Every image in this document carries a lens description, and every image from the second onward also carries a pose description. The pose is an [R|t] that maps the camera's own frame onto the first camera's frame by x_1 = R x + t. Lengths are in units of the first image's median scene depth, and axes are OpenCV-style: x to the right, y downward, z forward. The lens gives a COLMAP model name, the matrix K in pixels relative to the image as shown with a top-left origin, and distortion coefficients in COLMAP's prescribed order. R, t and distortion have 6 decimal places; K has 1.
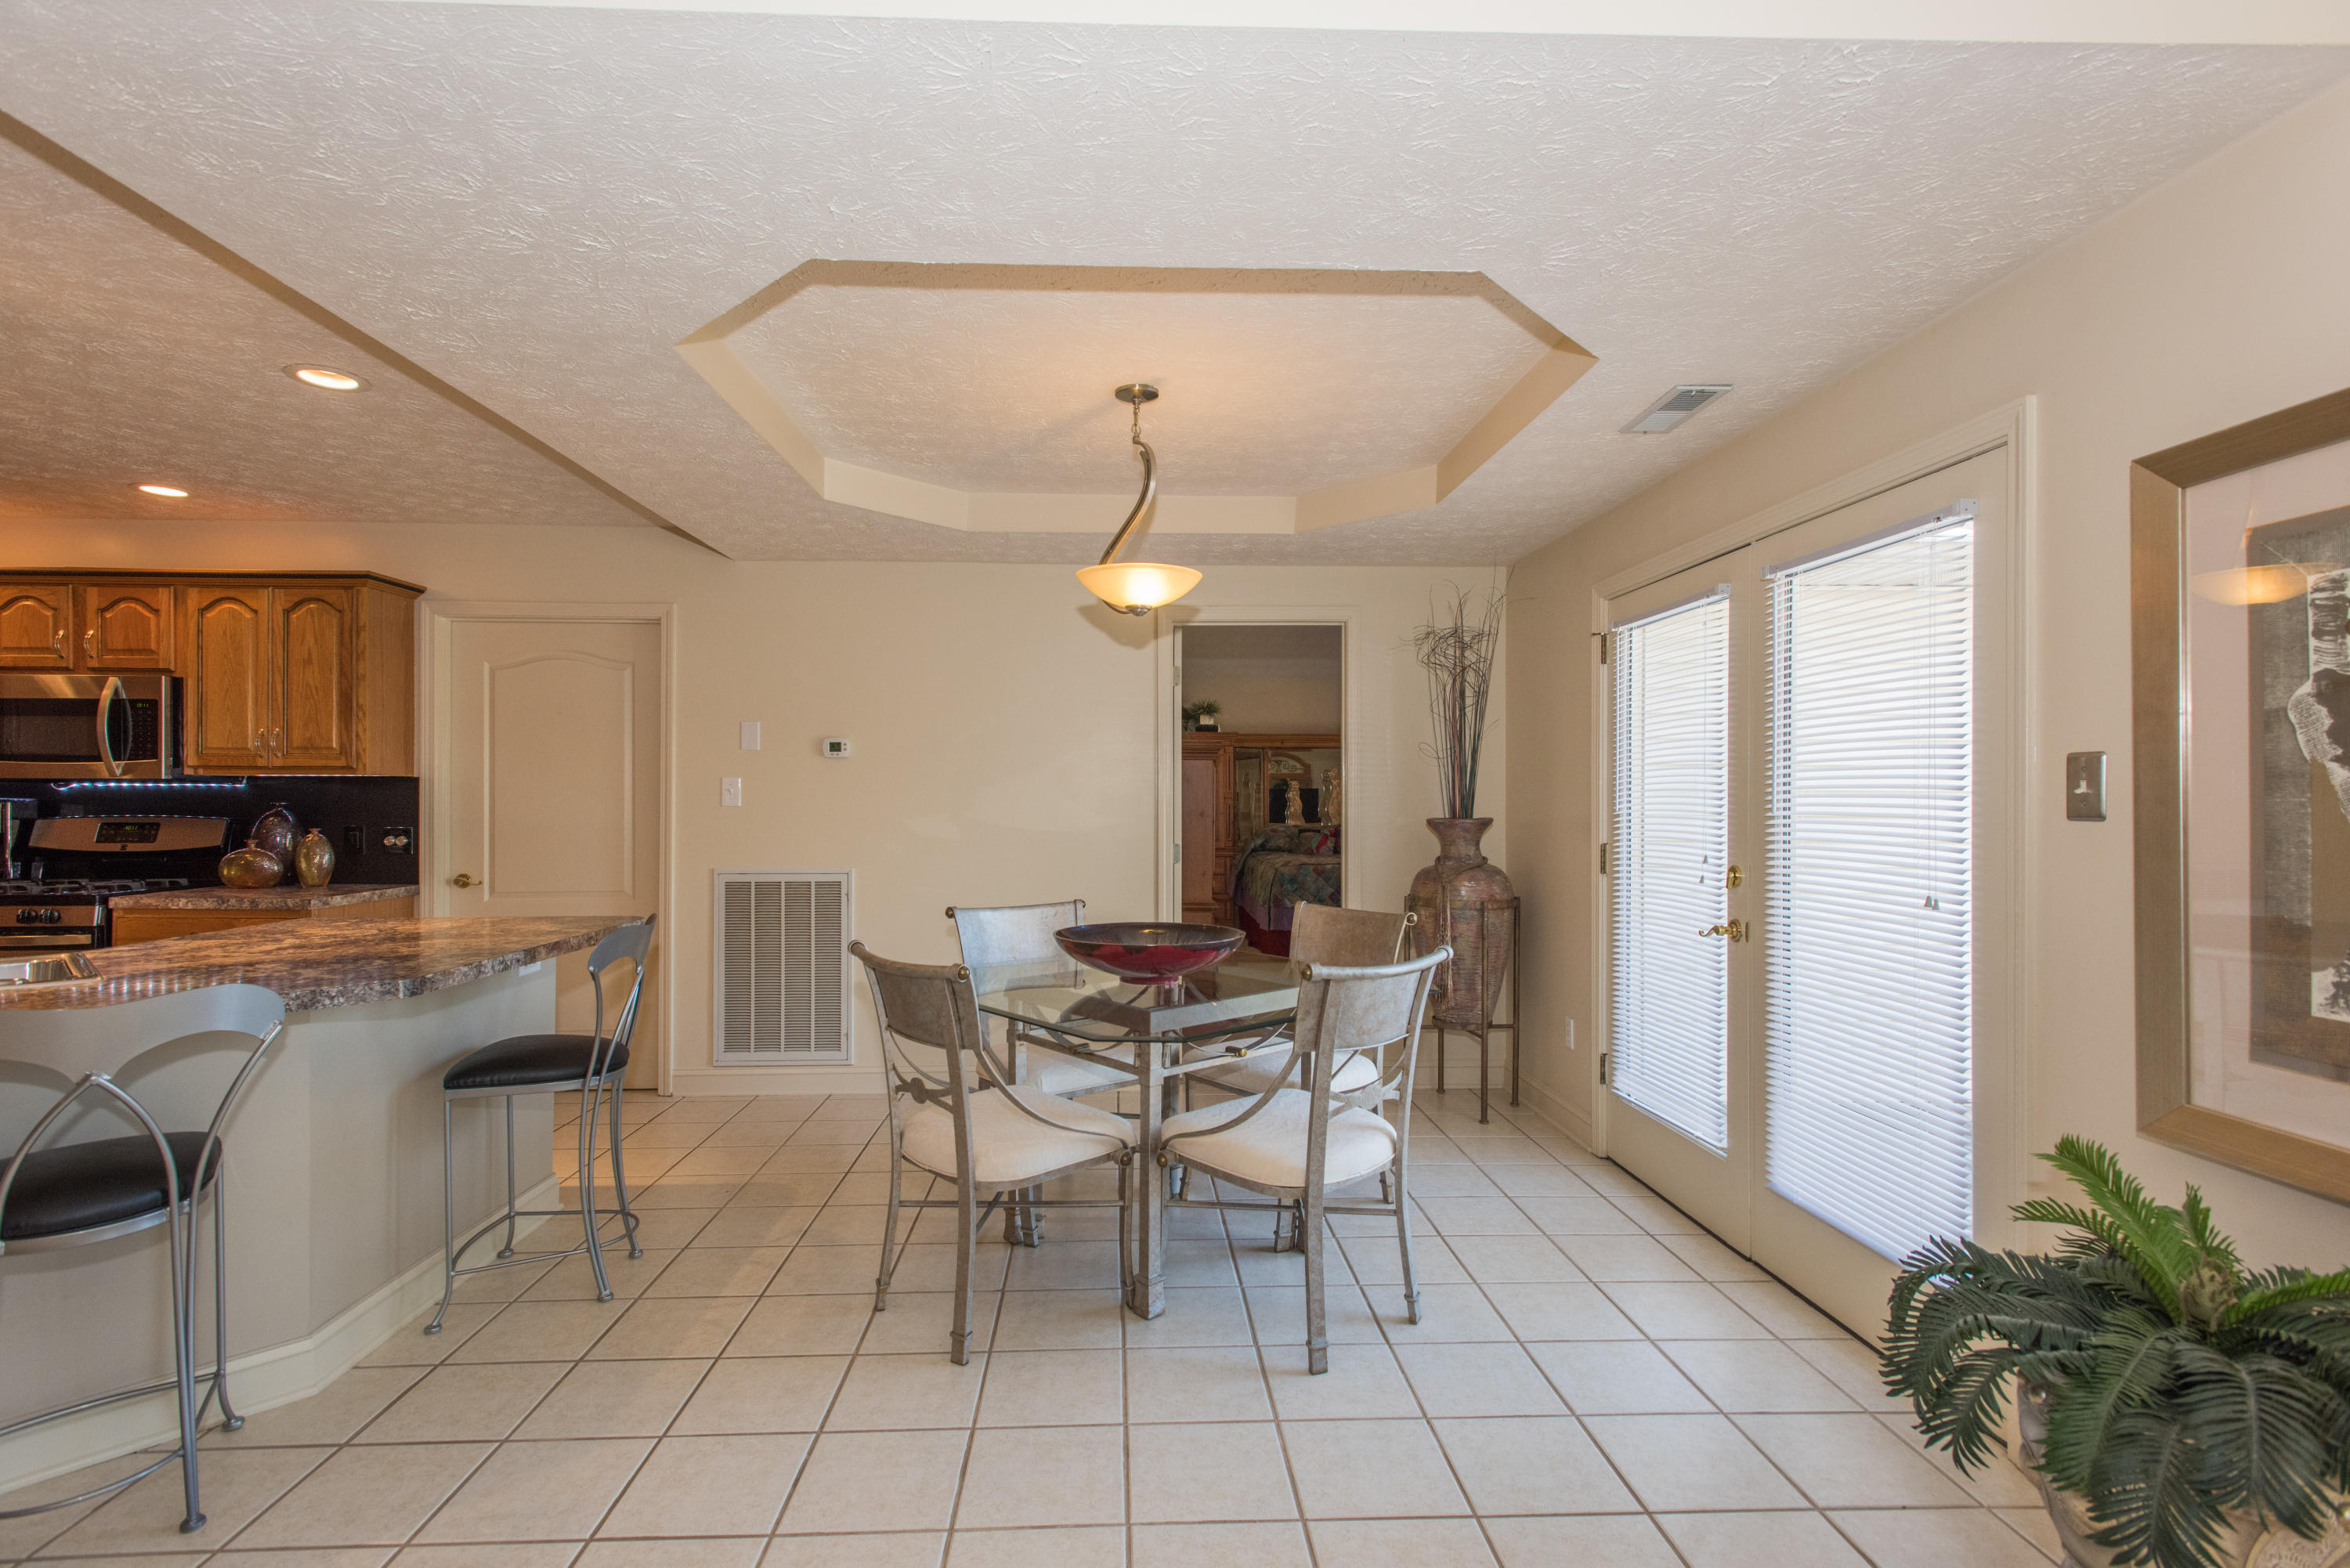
lens RADIAL K [[1099.5, 0, 1136.5], [0, 1099.5, 793.2], [0, 0, 1]] dist [0.014919, -0.006341]
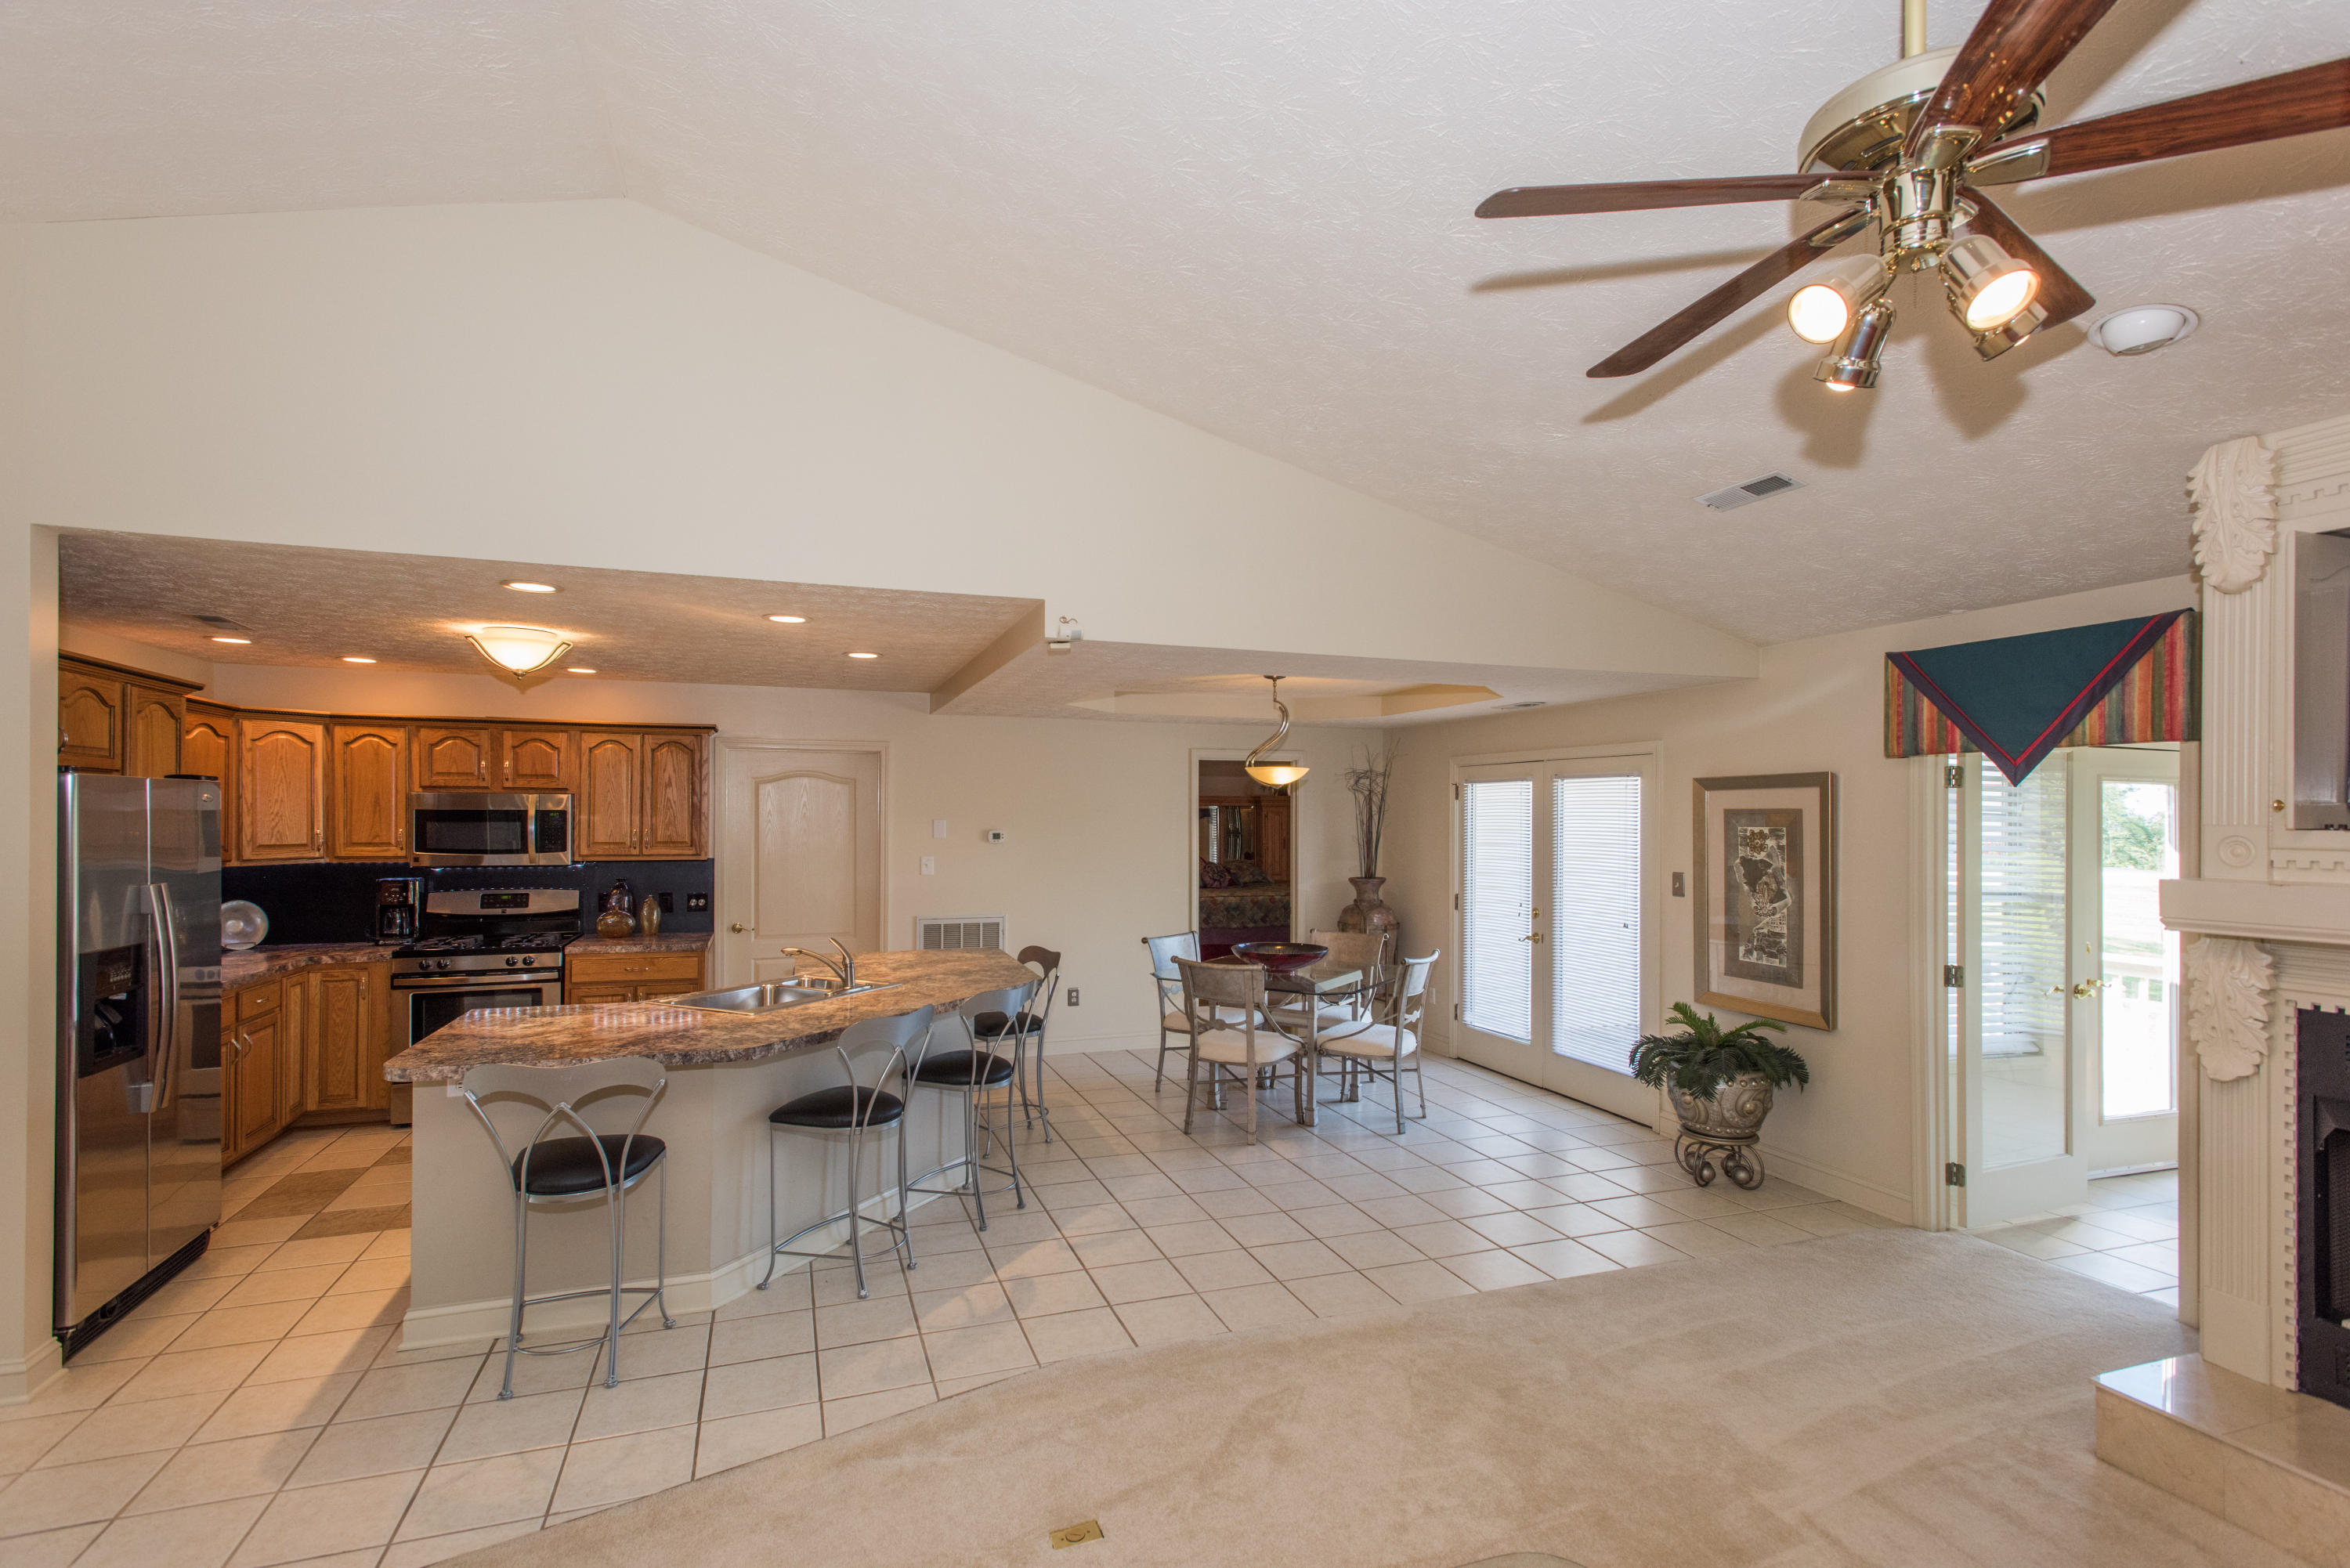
lens RADIAL K [[1099.5, 0, 1138.1], [0, 1099.5, 815.7], [0, 0, 1]] dist [0.014919, -0.006341]
pose [[0.958521, 0.001927, 0.285016, -0.579007], [-0.003219, 0.999987, 0.004064, -0.085724], [-0.285004, -0.004813, 0.958514, -0.595517]]
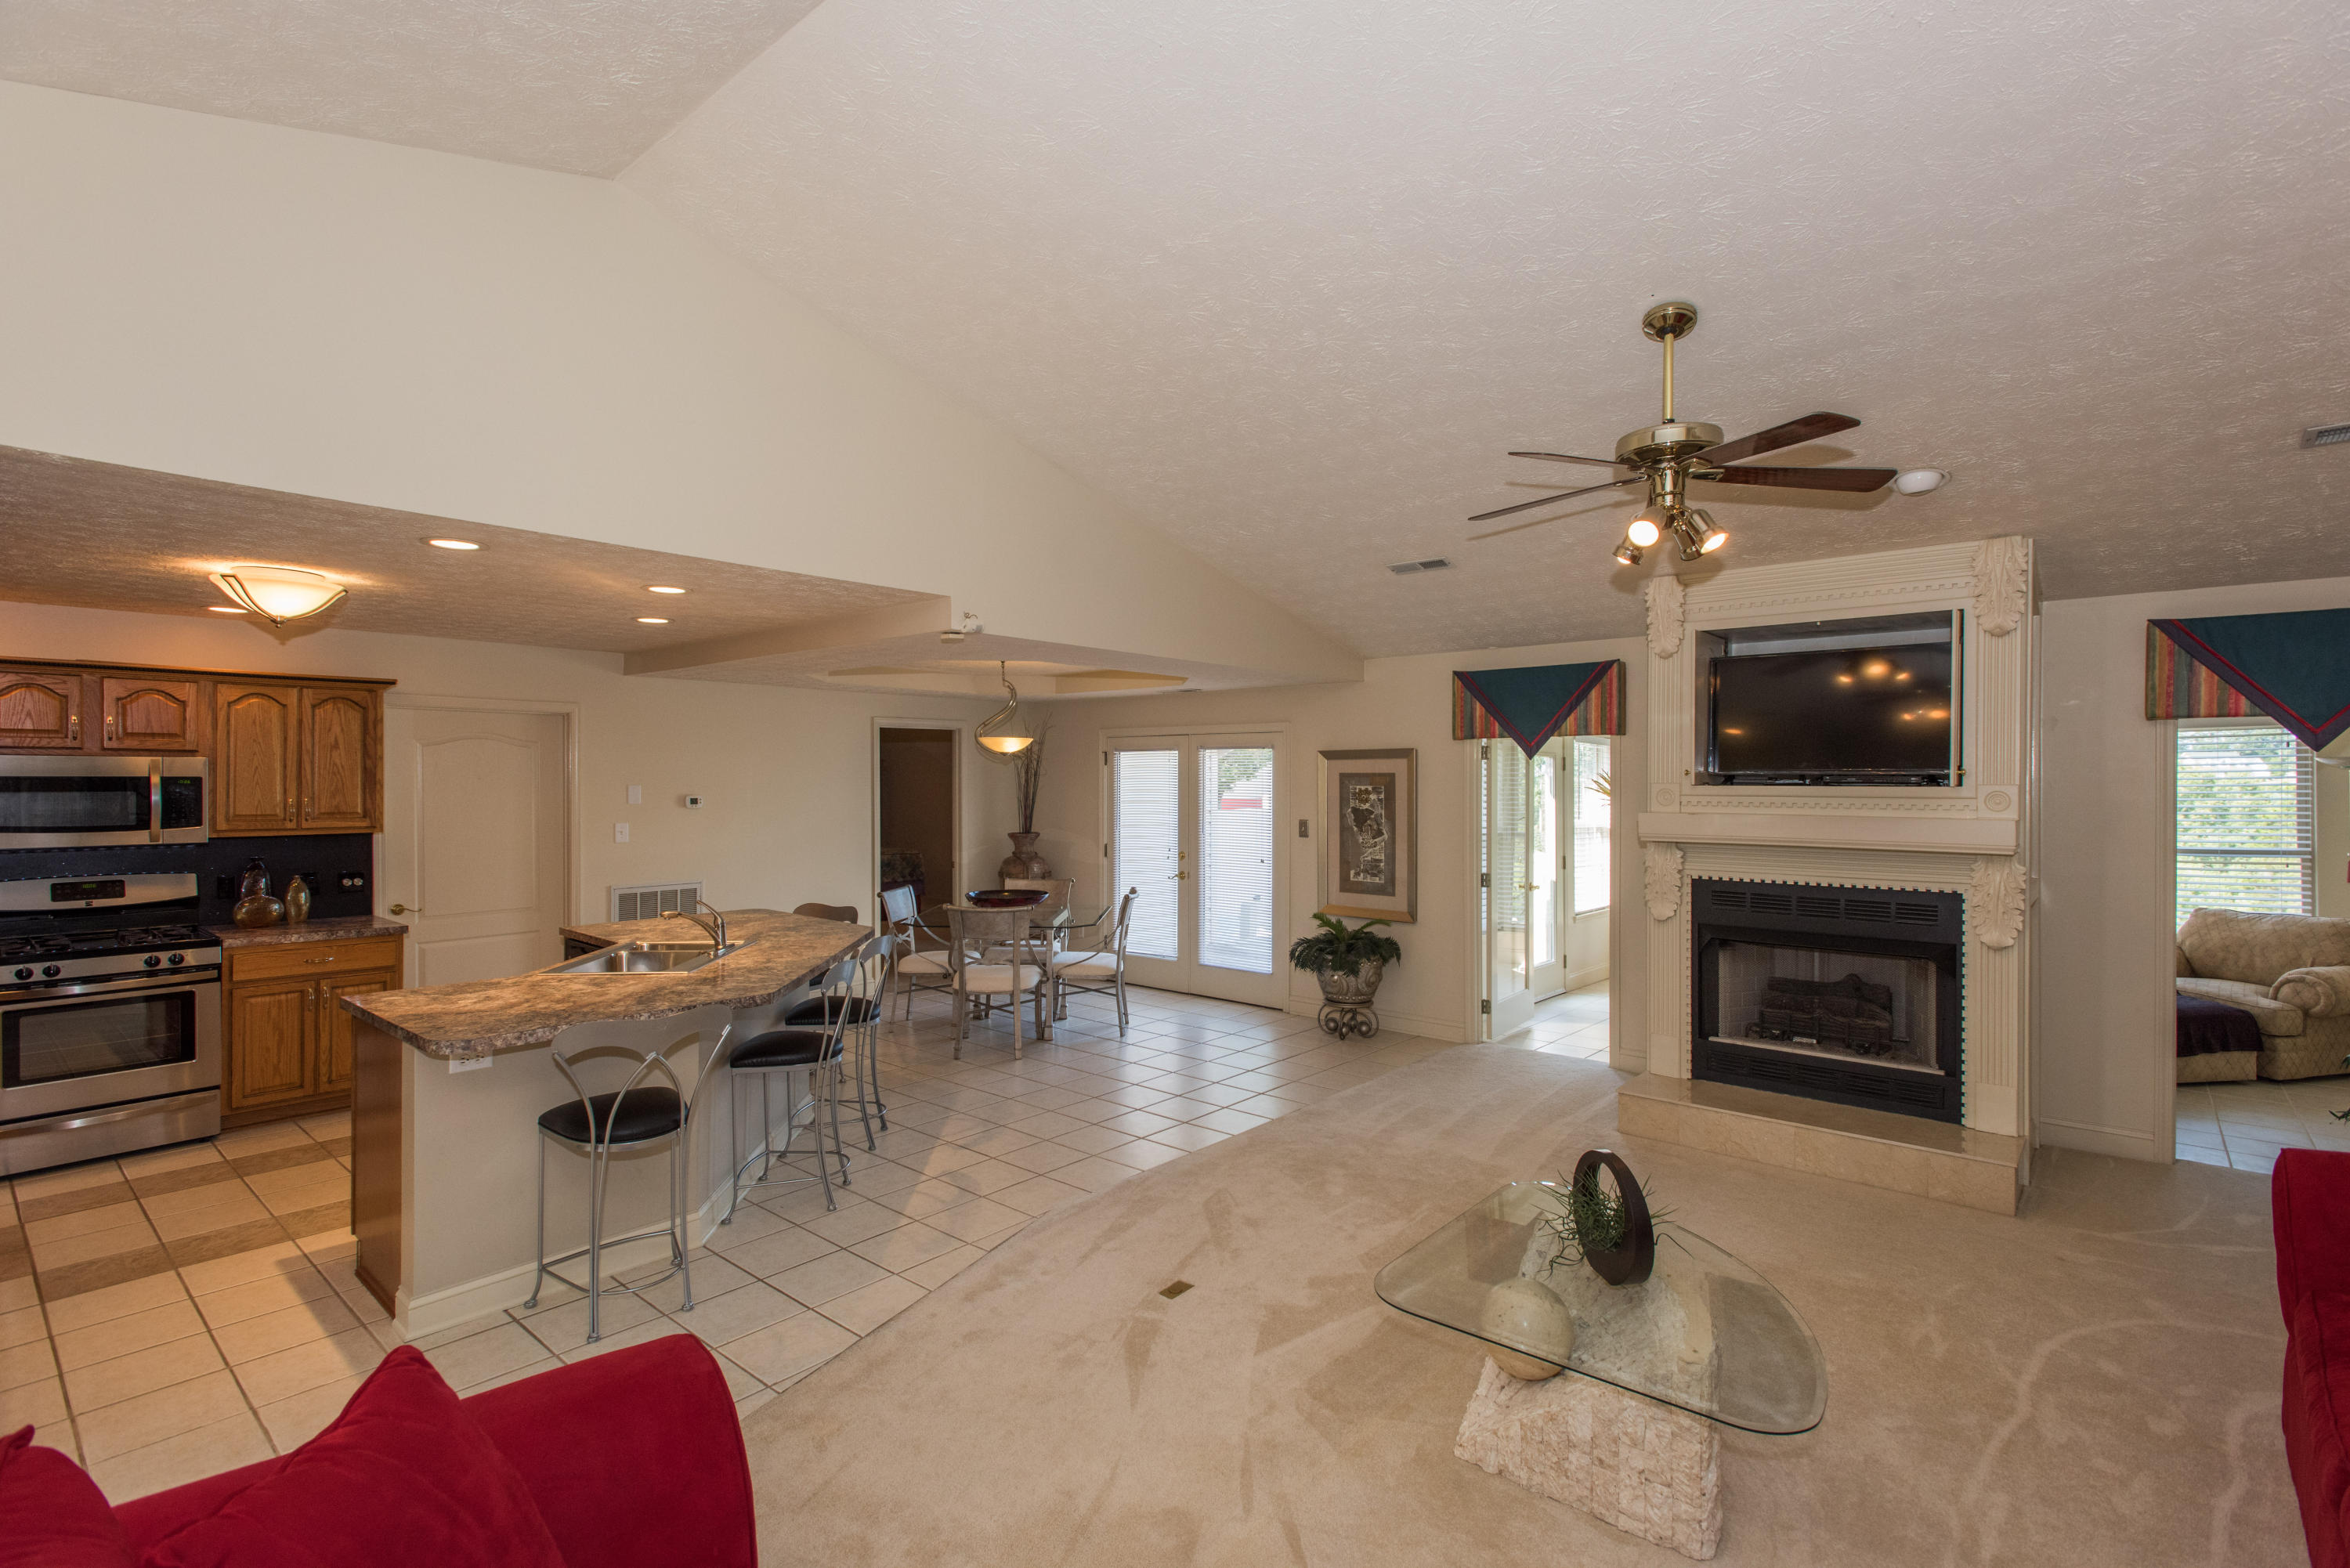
lens RADIAL K [[1099.5, 0, 1155.2], [0, 1099.5, 787.2], [0, 0, 1]] dist [0.014919, -0.006341]
pose [[0.689181, -0.007811, 0.724547, -1.043025], [-0.000953, 0.999931, 0.011686, -0.088460], [-0.724589, -0.008744, 0.689126, -0.581216]]
